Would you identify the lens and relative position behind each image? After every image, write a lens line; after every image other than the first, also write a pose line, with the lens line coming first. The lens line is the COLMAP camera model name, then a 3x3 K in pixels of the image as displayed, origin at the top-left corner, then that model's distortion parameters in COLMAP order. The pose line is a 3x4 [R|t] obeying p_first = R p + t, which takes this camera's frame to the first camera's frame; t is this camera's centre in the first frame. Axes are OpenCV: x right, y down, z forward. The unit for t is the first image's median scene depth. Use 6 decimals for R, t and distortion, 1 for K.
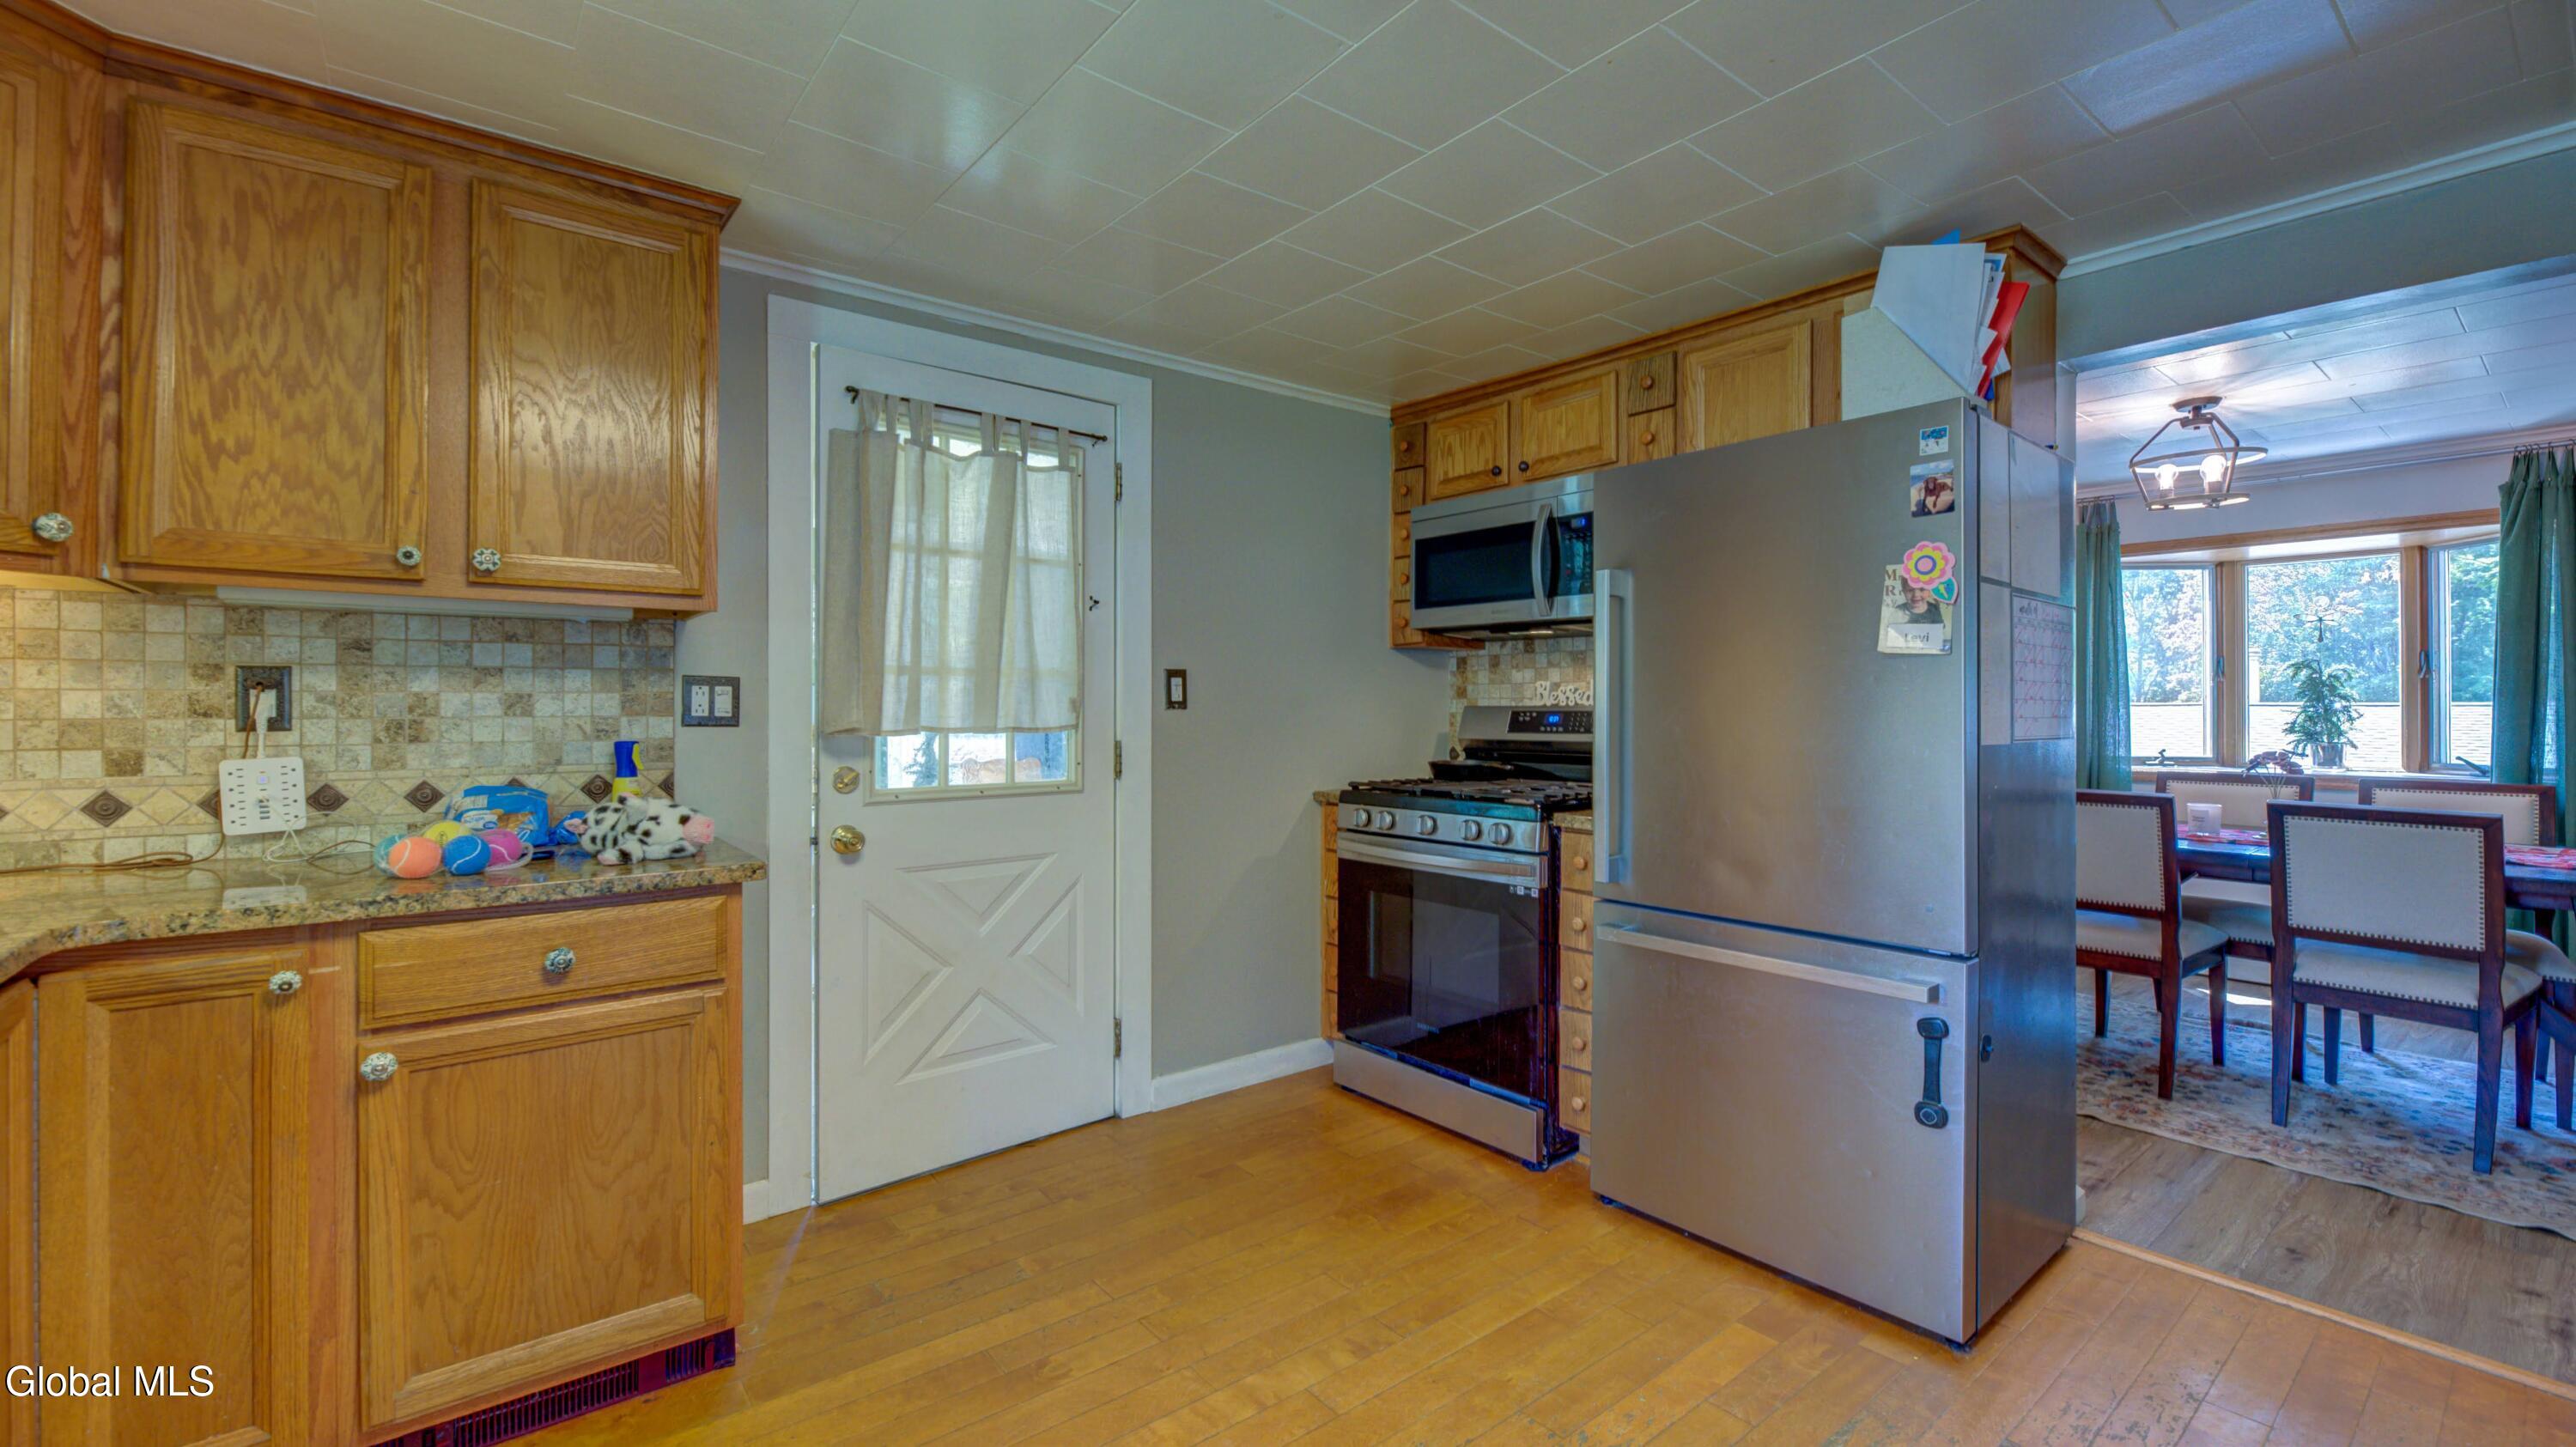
lens RADIAL K [[1056.0, 0, 1304.0], [0, 1056.0, 700.8], [0, 0, 1]] dist [-0.002296, -0.002774]
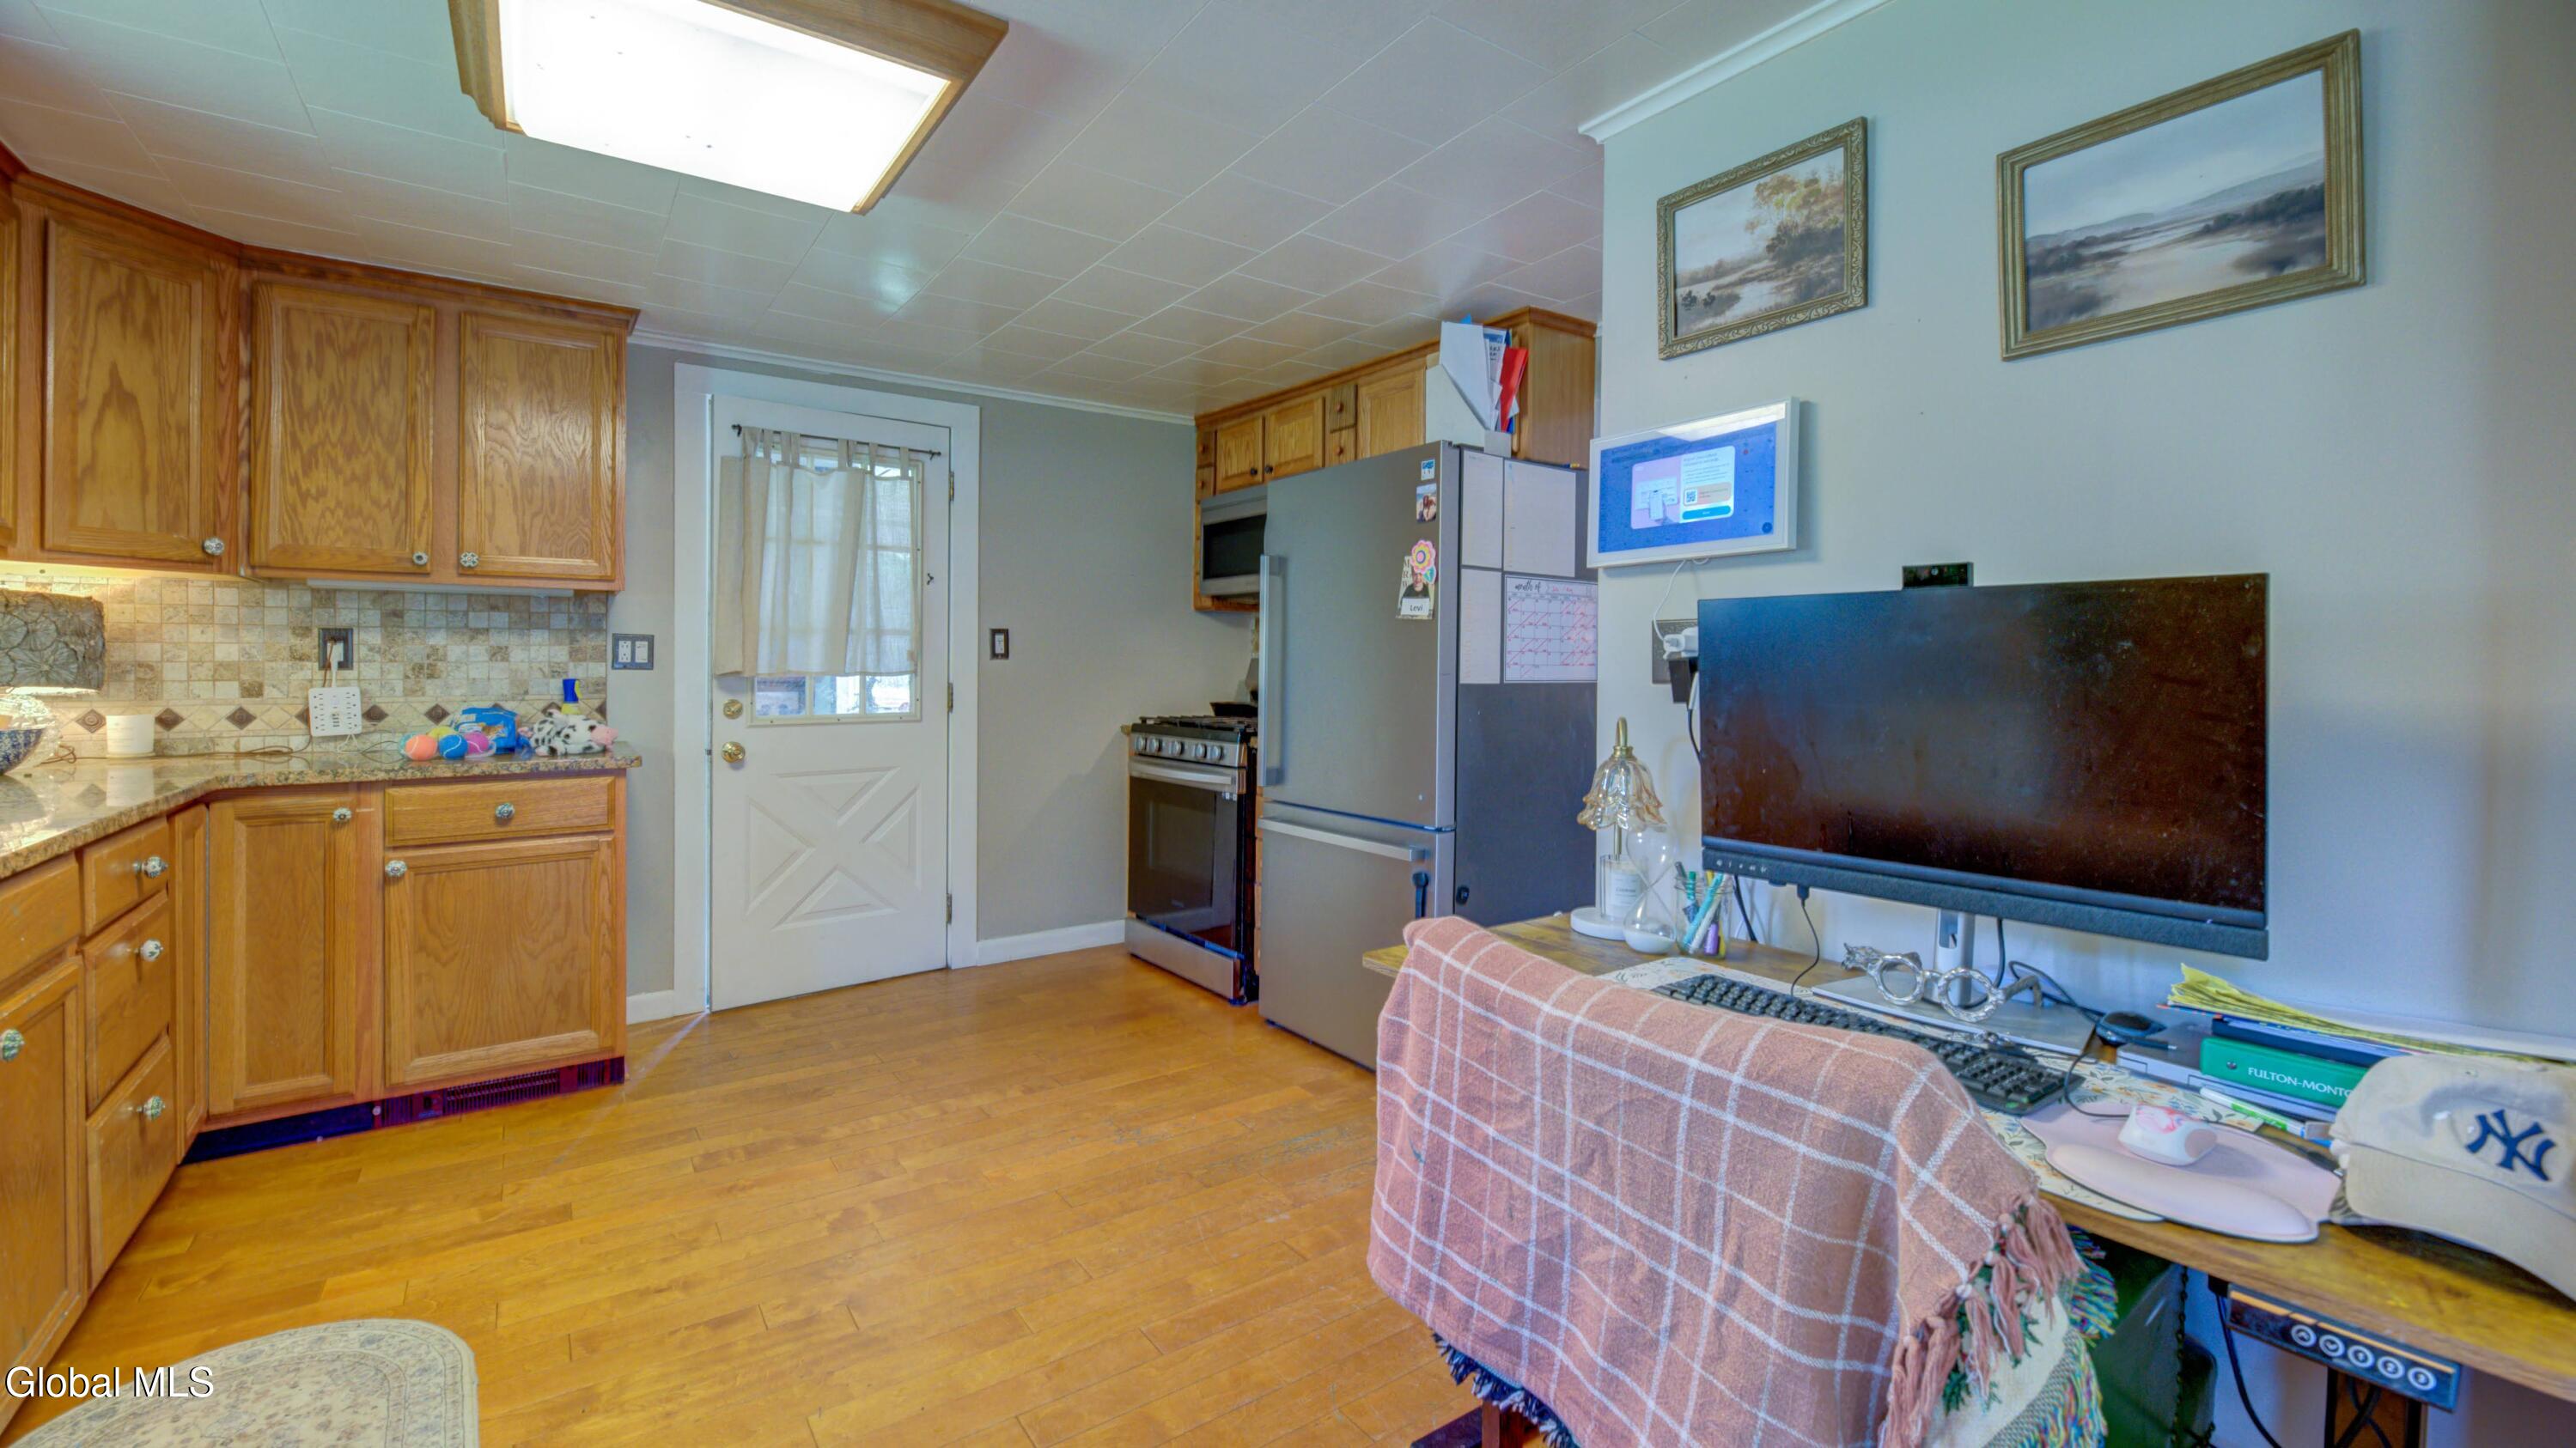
lens RADIAL K [[1055.8, 0, 1263.0], [0, 1055.8, 661.7], [0, 0, 1]] dist [-0.002296, -0.002774]
pose [[0.997387, 0.001821, -0.072217, 0.449993], [-0.001547, 0.999991, 0.003853, 0.008073], [0.072224, -0.003731, 0.997381, -0.415662]]
